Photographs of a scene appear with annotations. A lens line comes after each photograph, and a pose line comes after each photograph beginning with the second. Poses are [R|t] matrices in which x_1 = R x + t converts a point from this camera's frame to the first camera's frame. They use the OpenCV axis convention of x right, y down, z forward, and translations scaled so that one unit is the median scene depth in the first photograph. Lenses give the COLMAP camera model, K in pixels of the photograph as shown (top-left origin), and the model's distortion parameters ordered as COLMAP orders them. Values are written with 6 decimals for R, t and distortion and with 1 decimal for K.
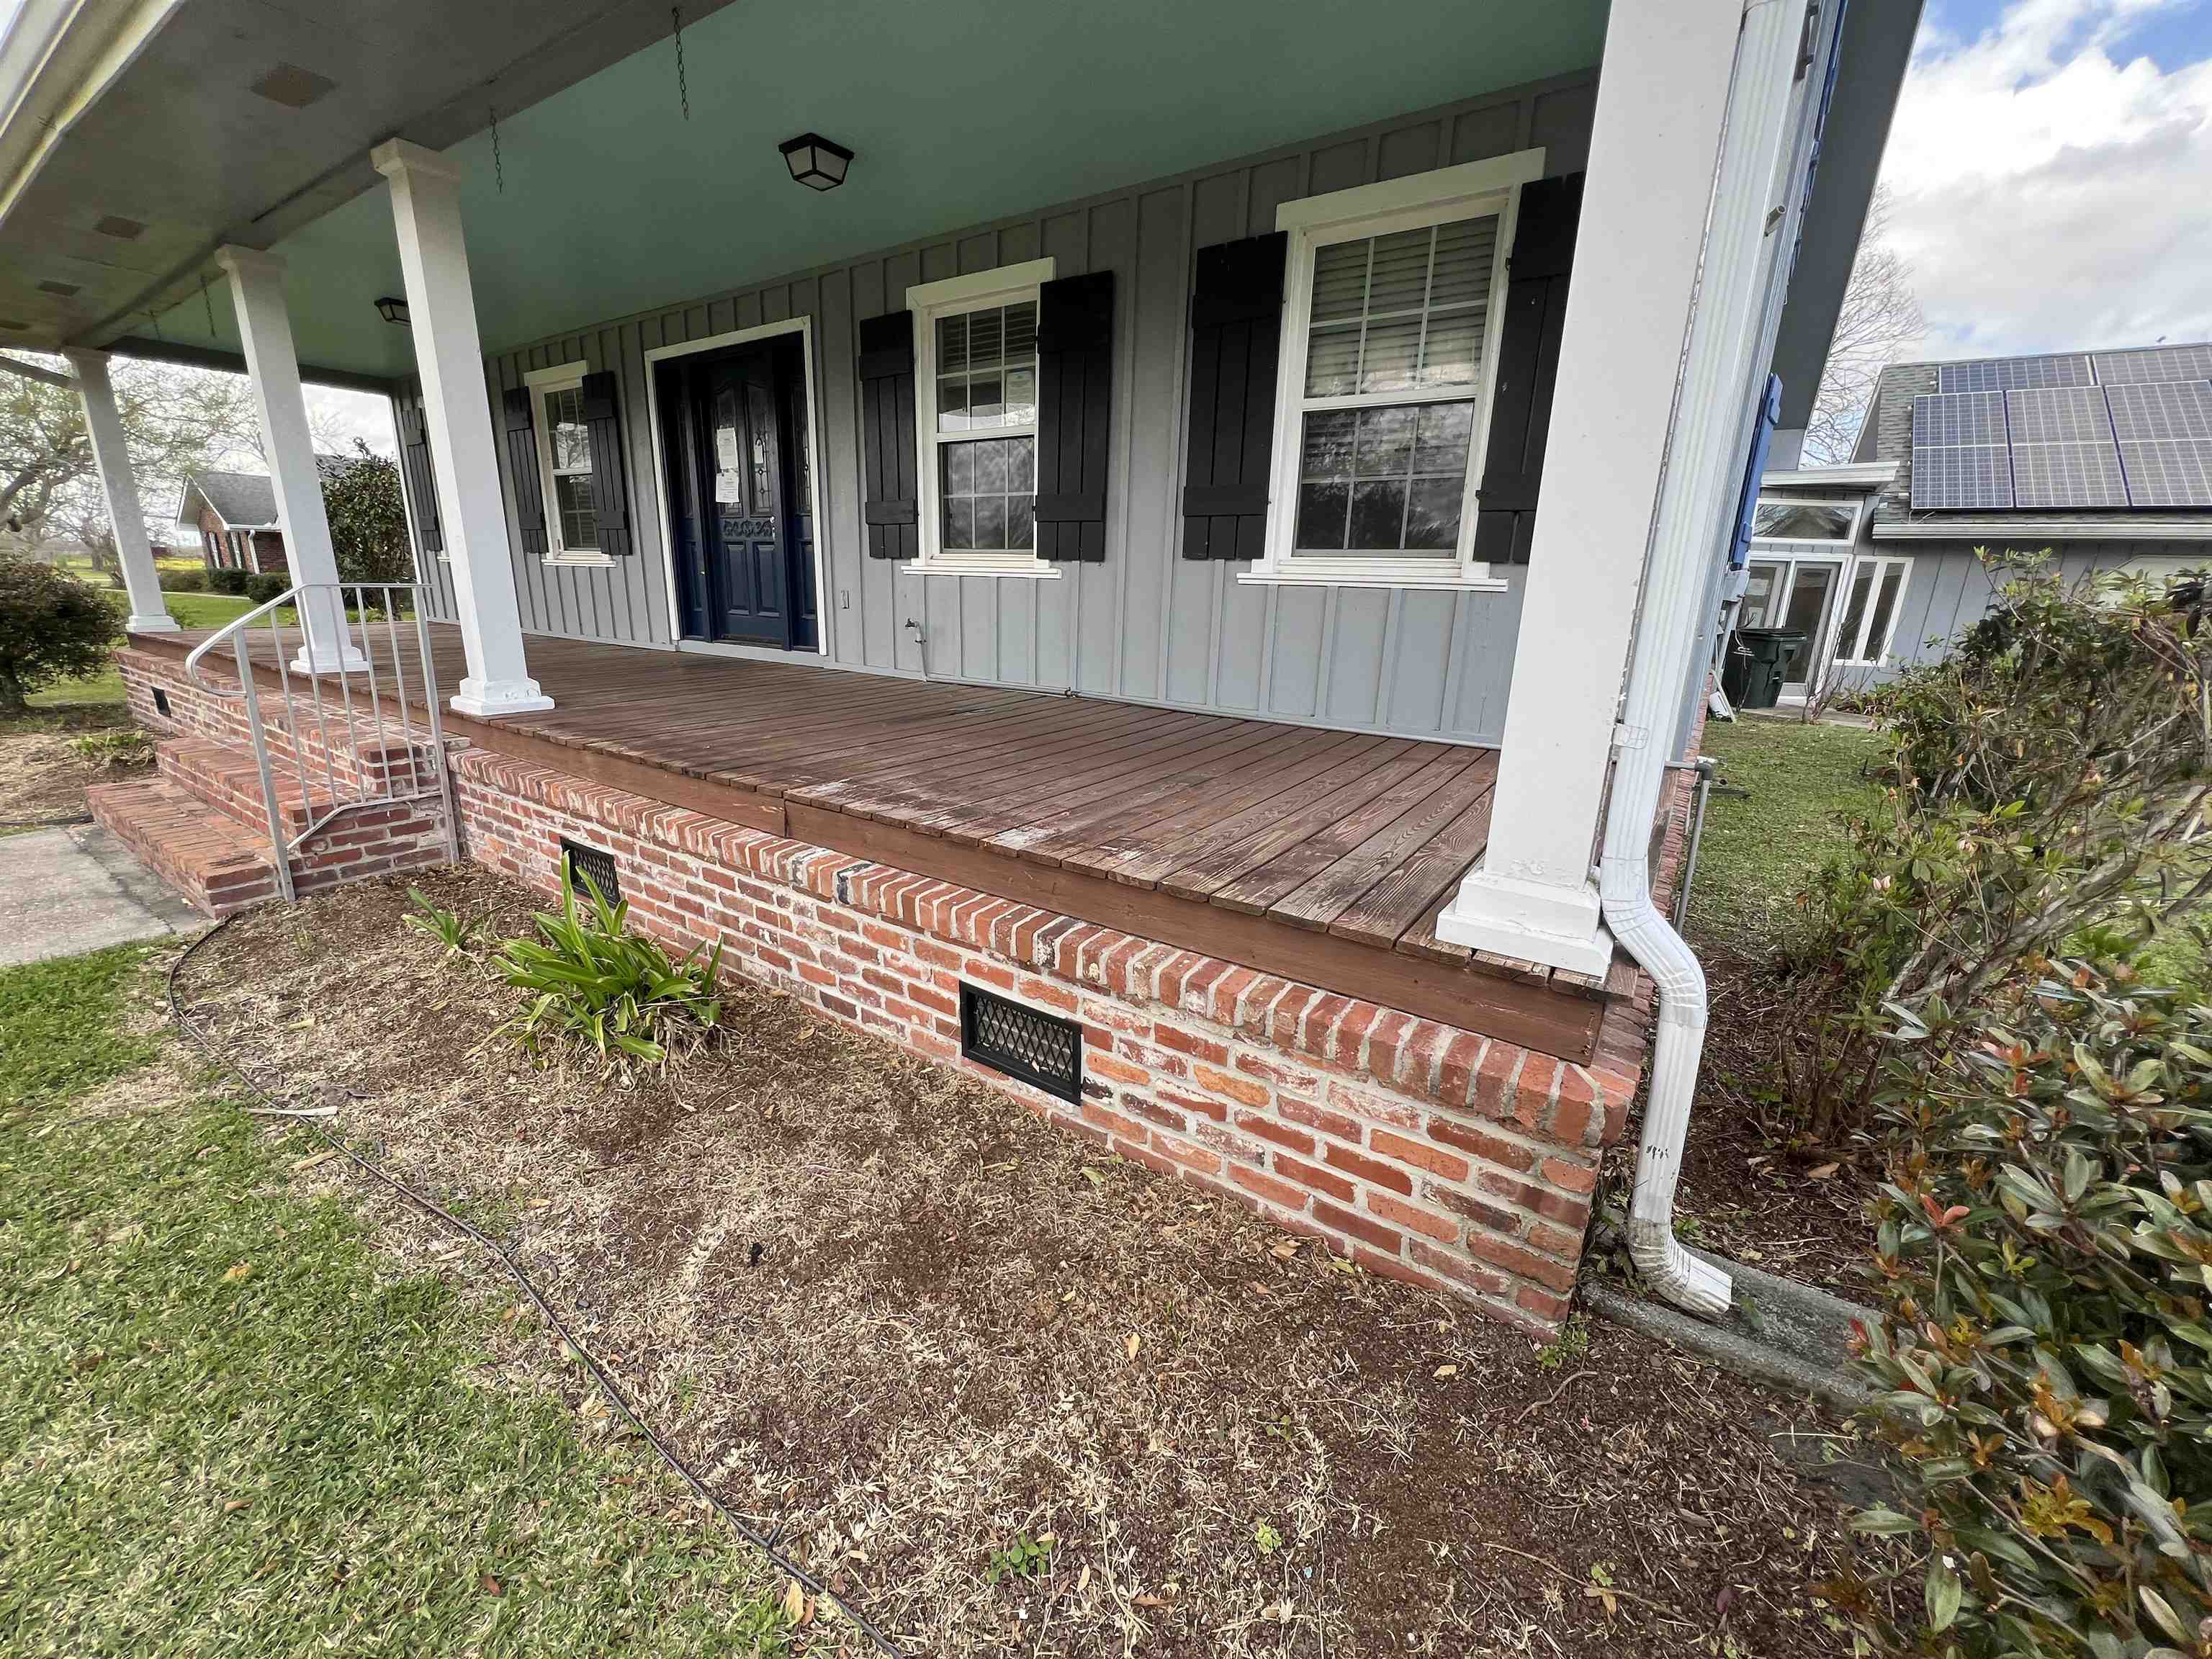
lens RADIAL K [[886.6, 0, 1093.9], [0, 886.6, 815.3], [0, 0, 1]] dist [-0.002456, 0.000596]
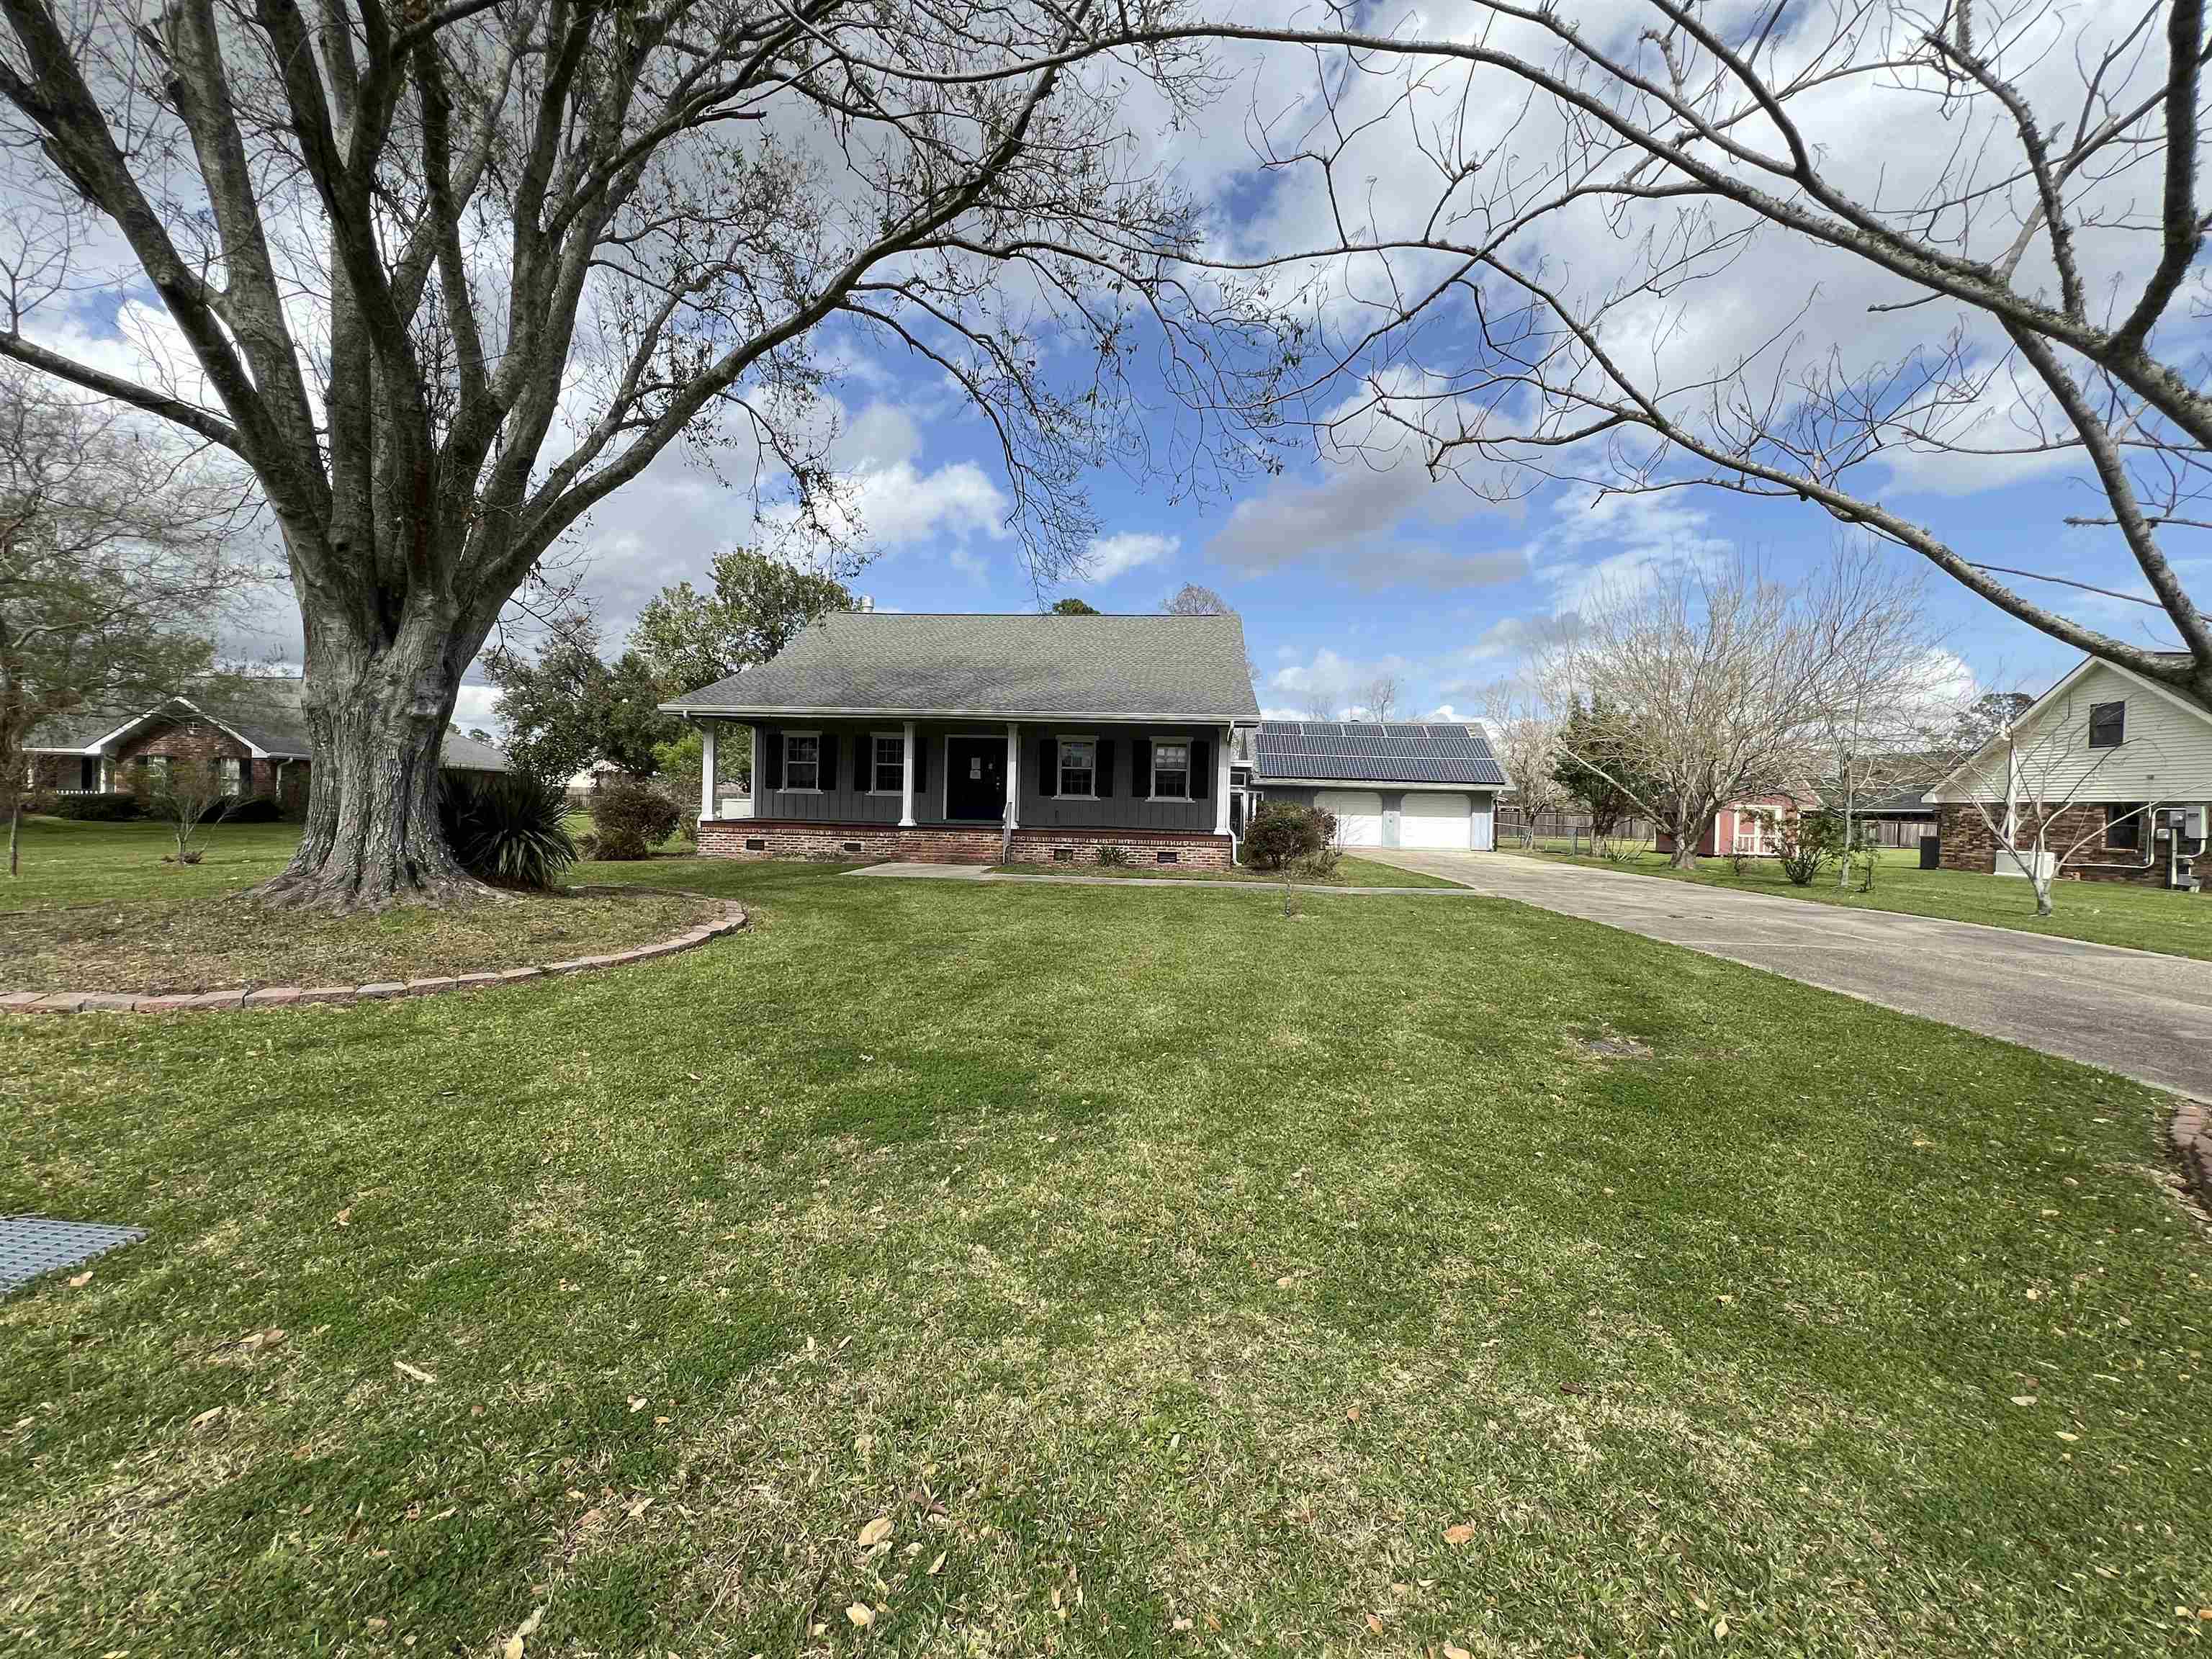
lens RADIAL K [[886.6, 0, 1097.3], [0, 886.6, 826.6], [0, 0, 1]] dist [-0.002456, 0.000596]
pose [[0.869984, -0.018271, 0.492742, -1.682179], [0.129679, 0.972612, -0.192896, 0.534195], [-0.475722, 0.231715, 0.848526, -2.045697]]
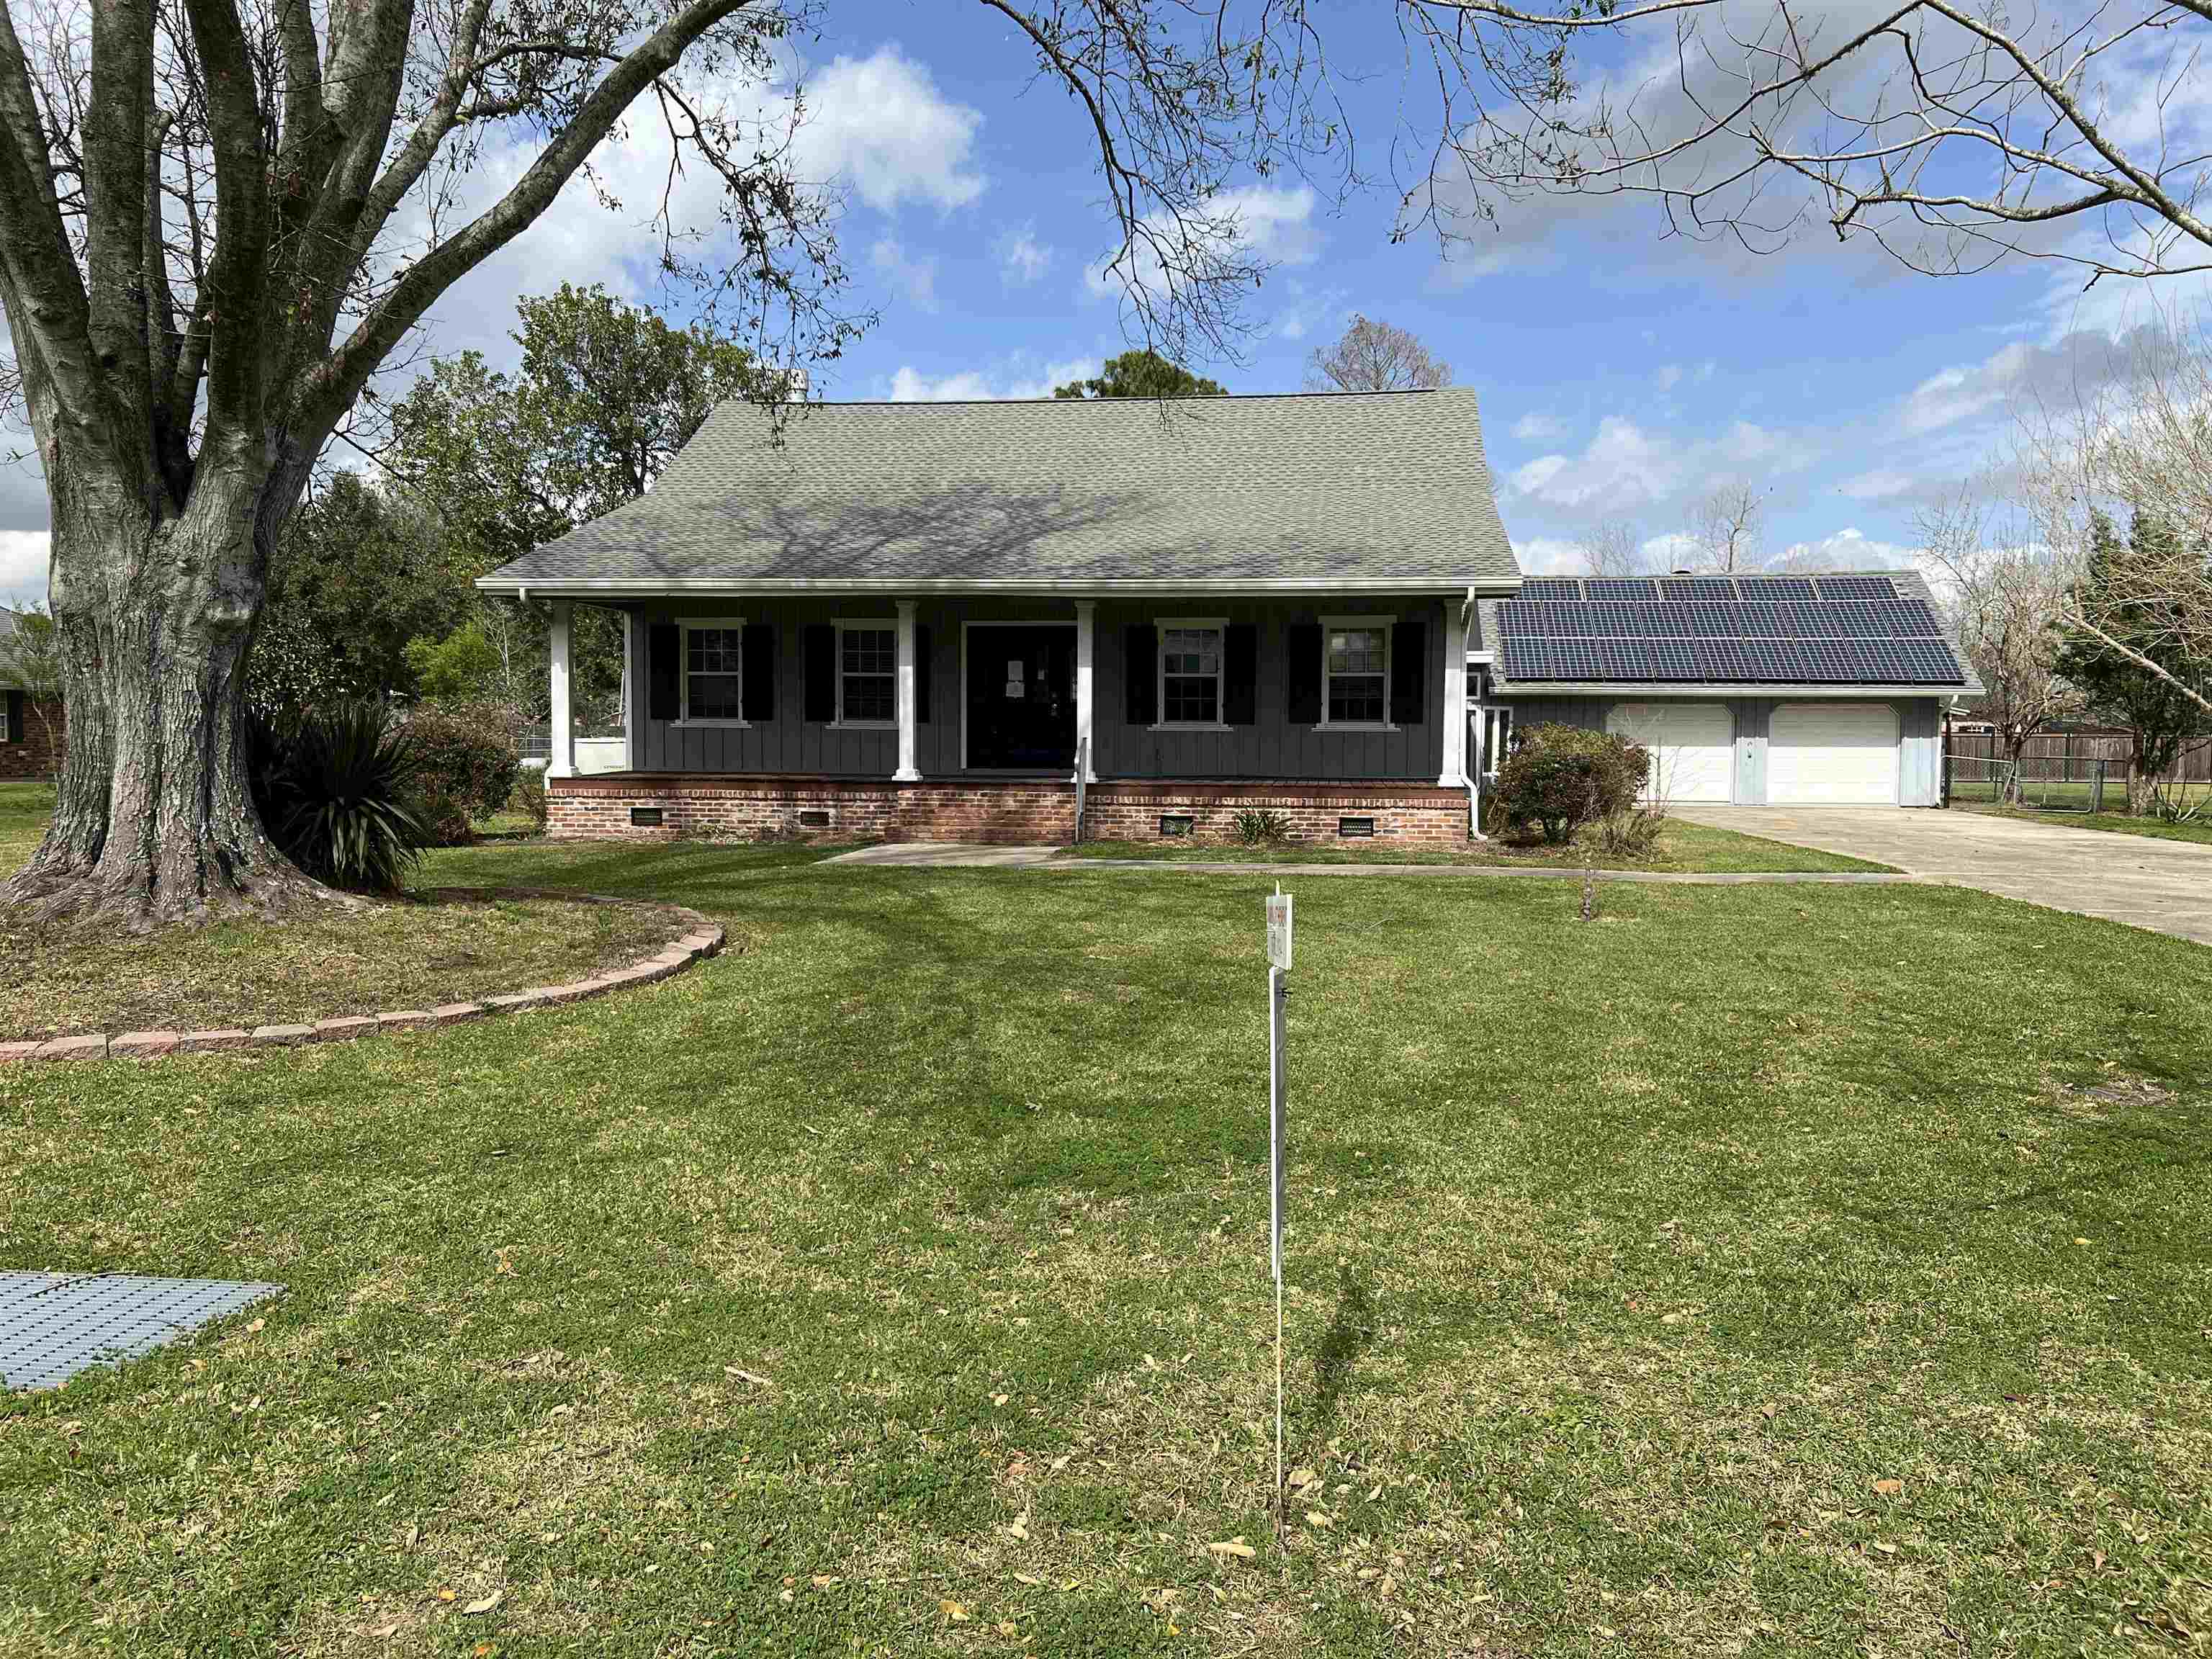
lens RADIAL K [[1662.3, 0, 1112.0], [0, 1662.3, 834.4], [0, 0, 1]] dist [0.038635, -0.039983]
pose [[0.888961, -0.049928, 0.455254, -1.899301], [0.138803, 0.976659, -0.163926, 0.565744], [-0.436443, 0.208915, 0.875141, -2.211557]]
